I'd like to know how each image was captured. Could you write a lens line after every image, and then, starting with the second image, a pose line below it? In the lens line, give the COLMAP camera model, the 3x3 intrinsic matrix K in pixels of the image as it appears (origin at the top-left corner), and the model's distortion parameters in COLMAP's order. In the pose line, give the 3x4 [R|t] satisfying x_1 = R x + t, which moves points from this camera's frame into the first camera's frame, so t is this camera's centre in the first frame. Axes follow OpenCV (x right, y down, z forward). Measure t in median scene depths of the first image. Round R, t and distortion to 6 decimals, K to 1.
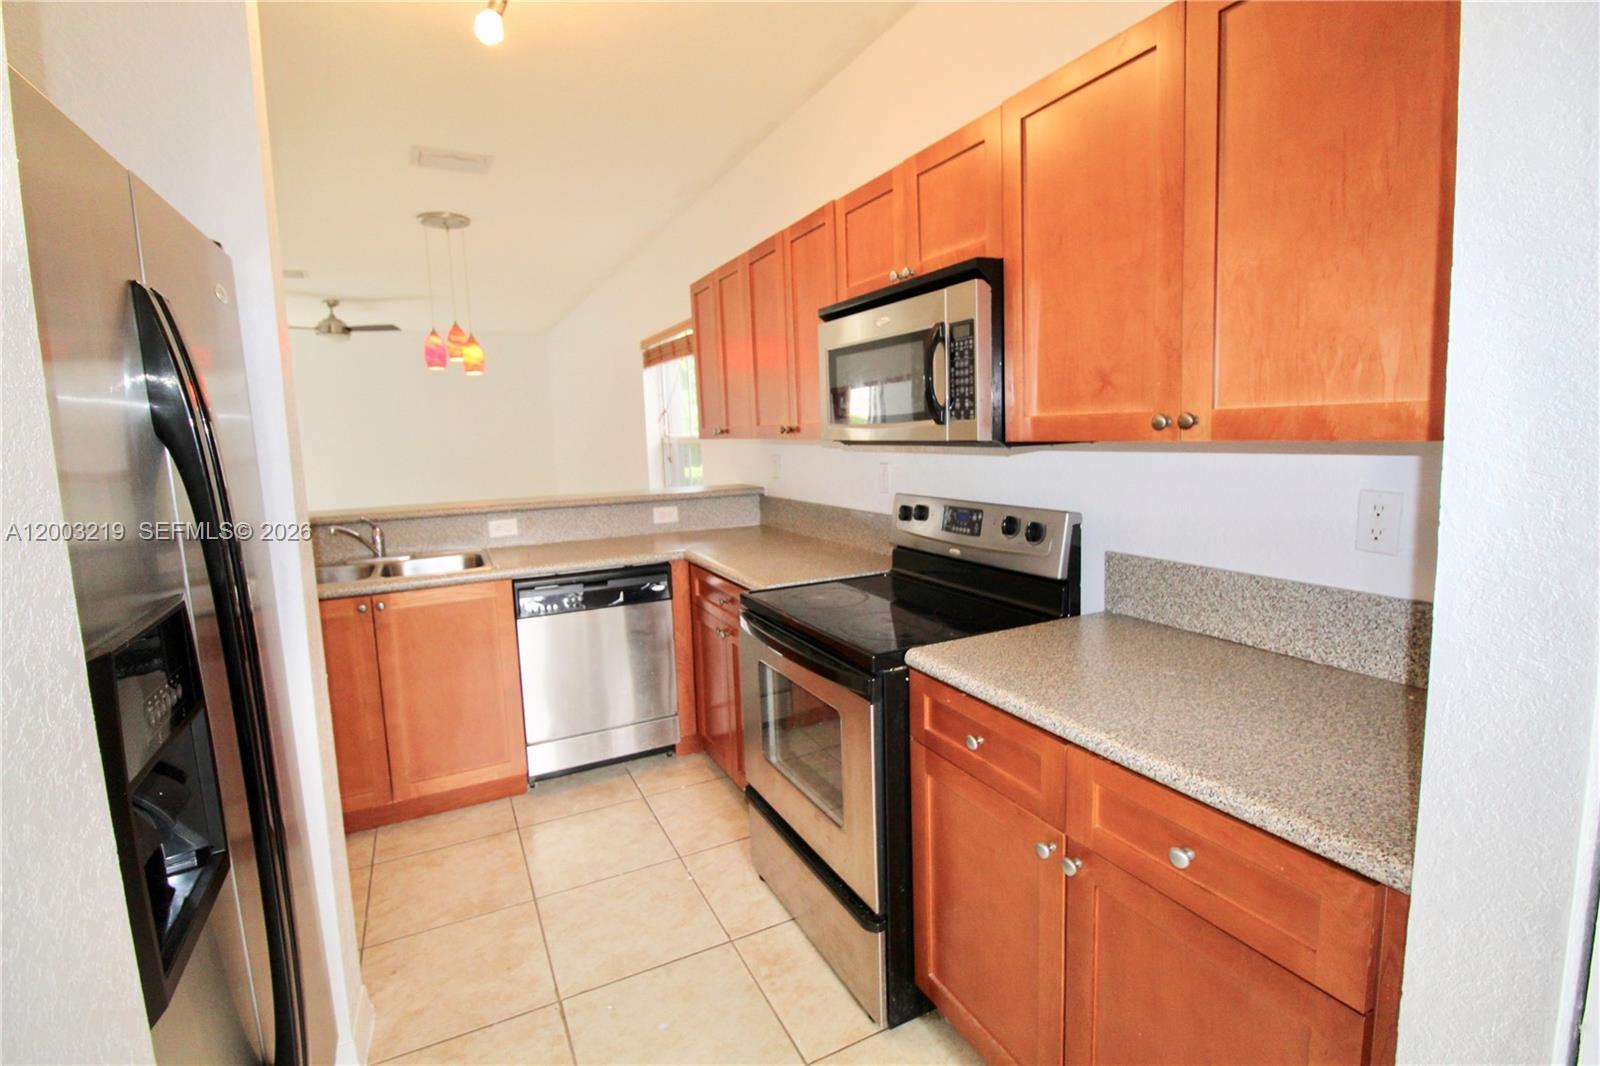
lens RADIAL K [[734.7, 0, 802.1], [0, 734.7, 514.4], [0, 0, 1]] dist [0.002482, -0.013848]
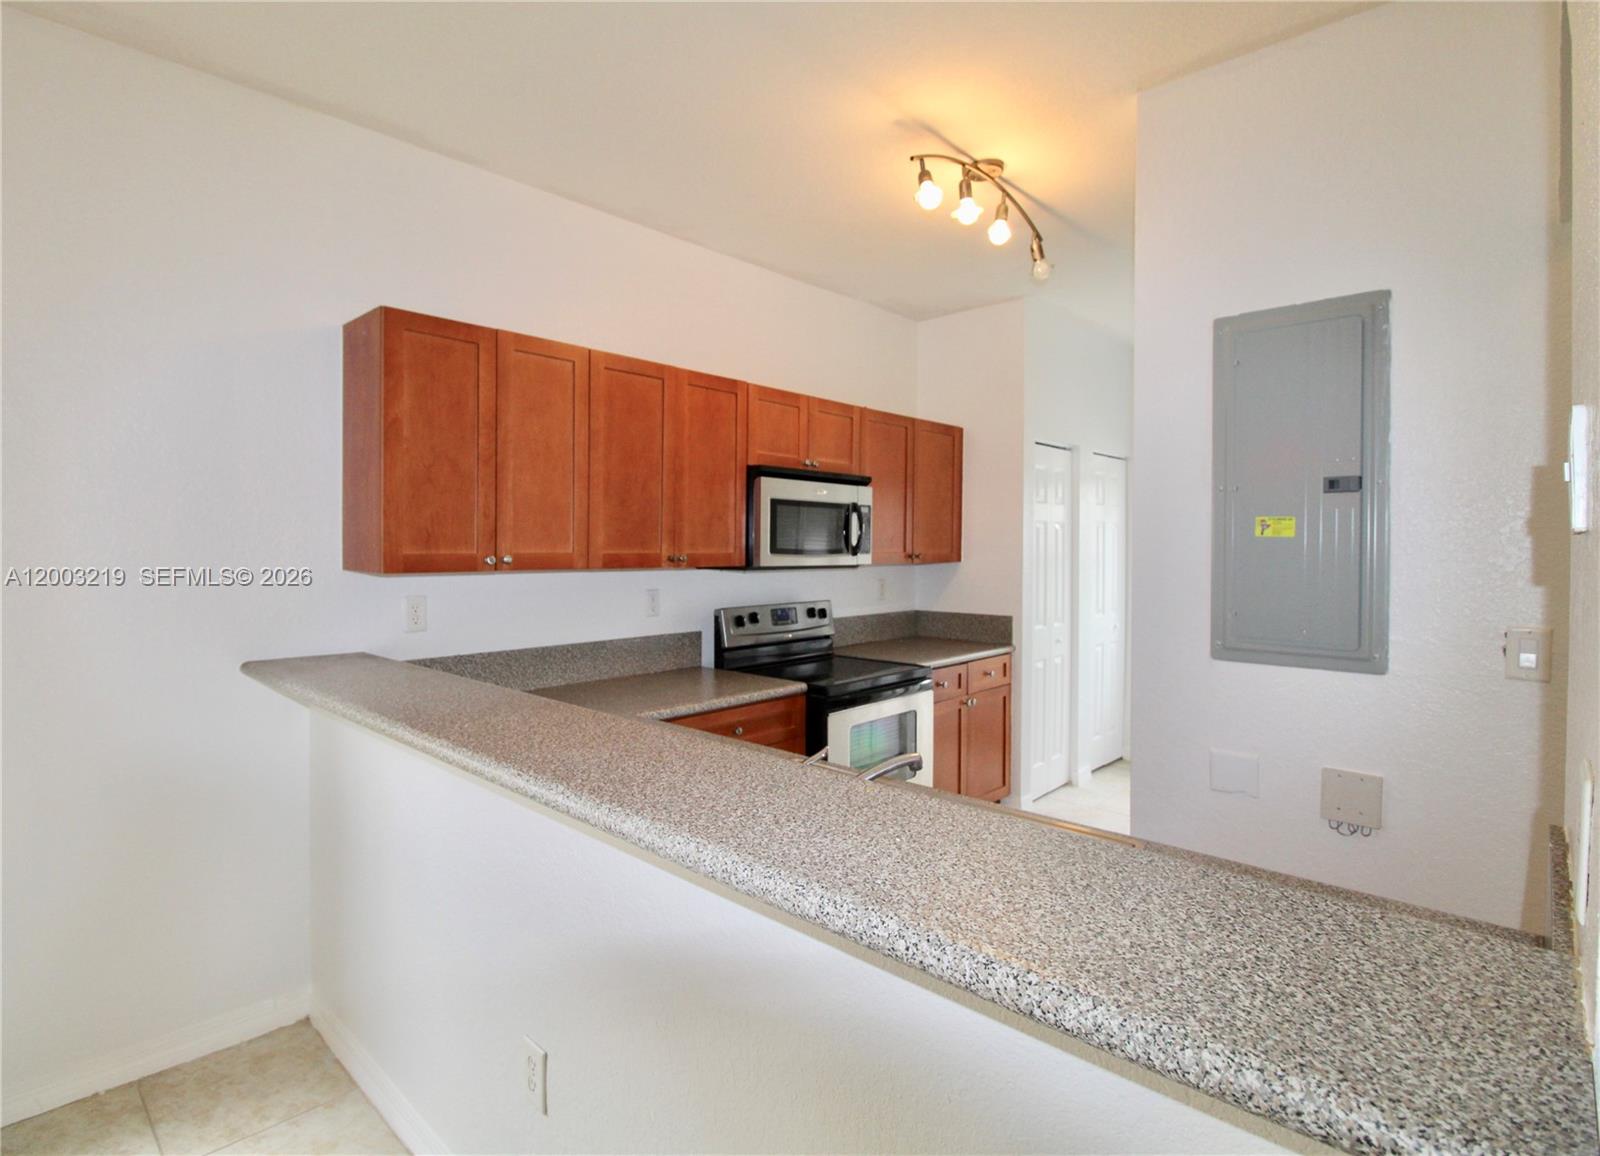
lens RADIAL K [[763.6, 0, 796.0], [0, 763.6, 558.2], [0, 0, 1]] dist [-0.017744, -0.000566]
pose [[-0.325801, 0.017532, 0.945276, -1.128248], [0.117611, 0.992813, 0.022123, -0.125022], [-0.938094, 0.118383, -0.325522, 1.253318]]
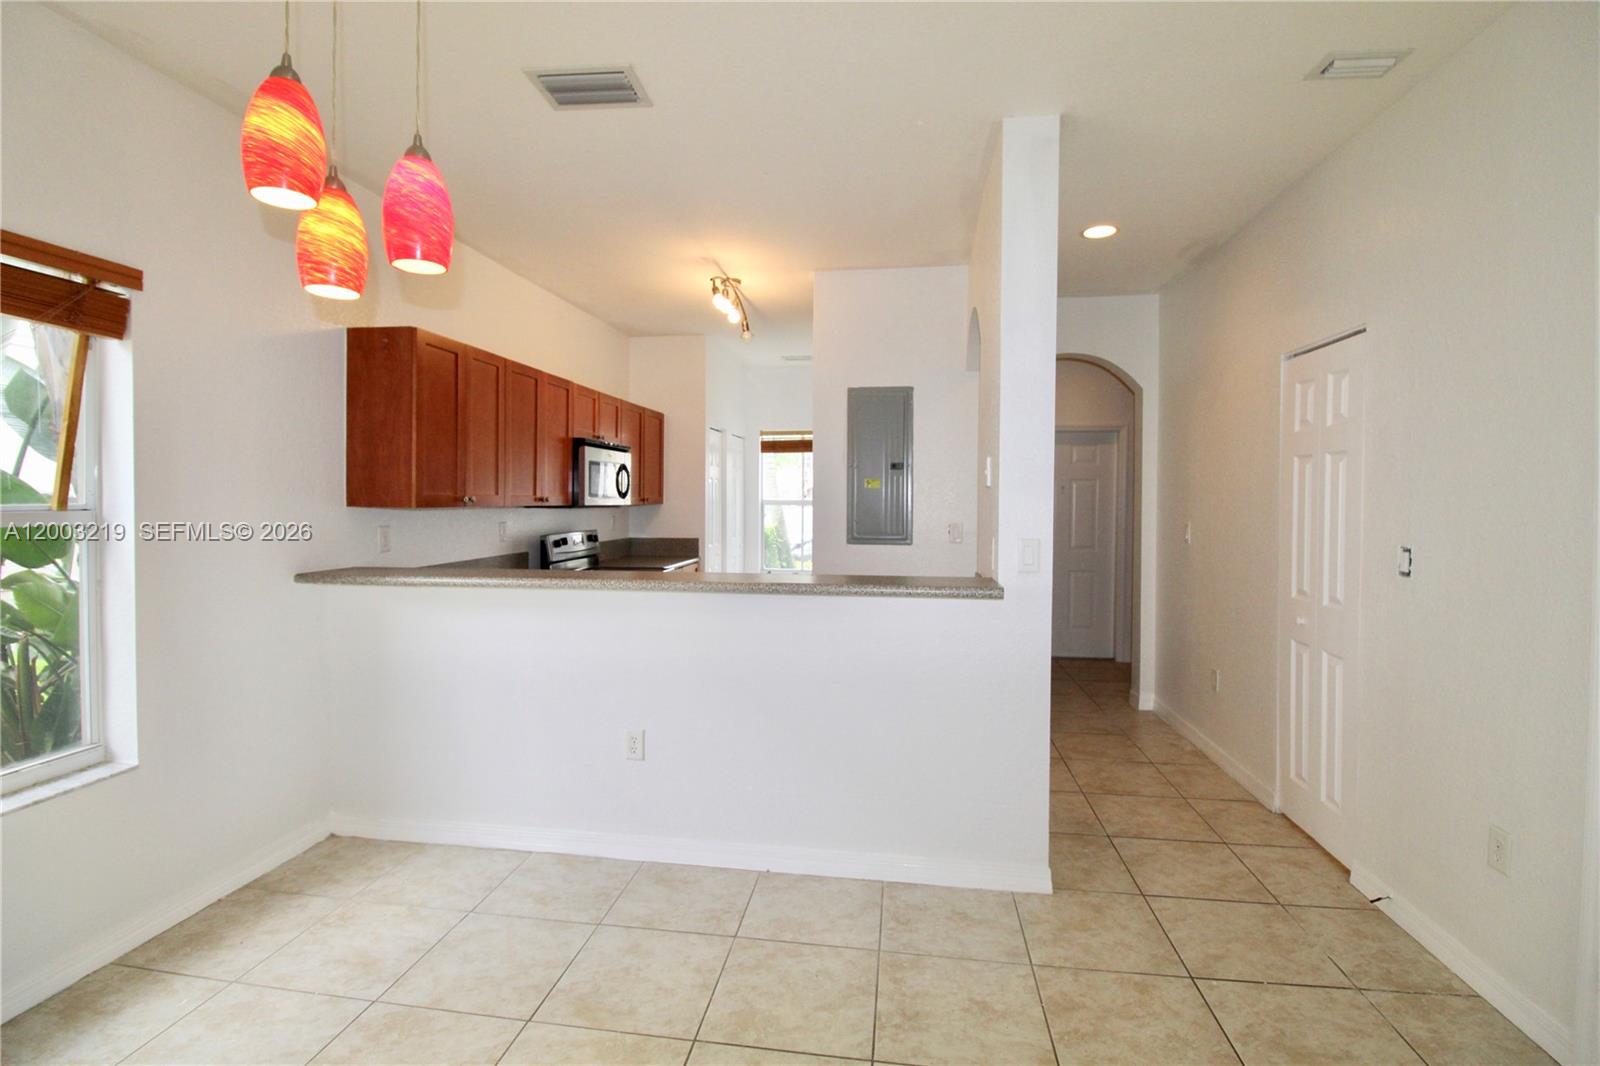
lens RADIAL K [[721.1, 0, 794.4], [0, 721.1, 517.6], [0, 0, 1]] dist [0.002947, -0.011701]
pose [[-0.815946, 0.014382, 0.577949, -1.385299], [0.089915, 0.990683, 0.102289, -0.194888], [-0.571093, 0.135429, -0.809637, 2.041981]]
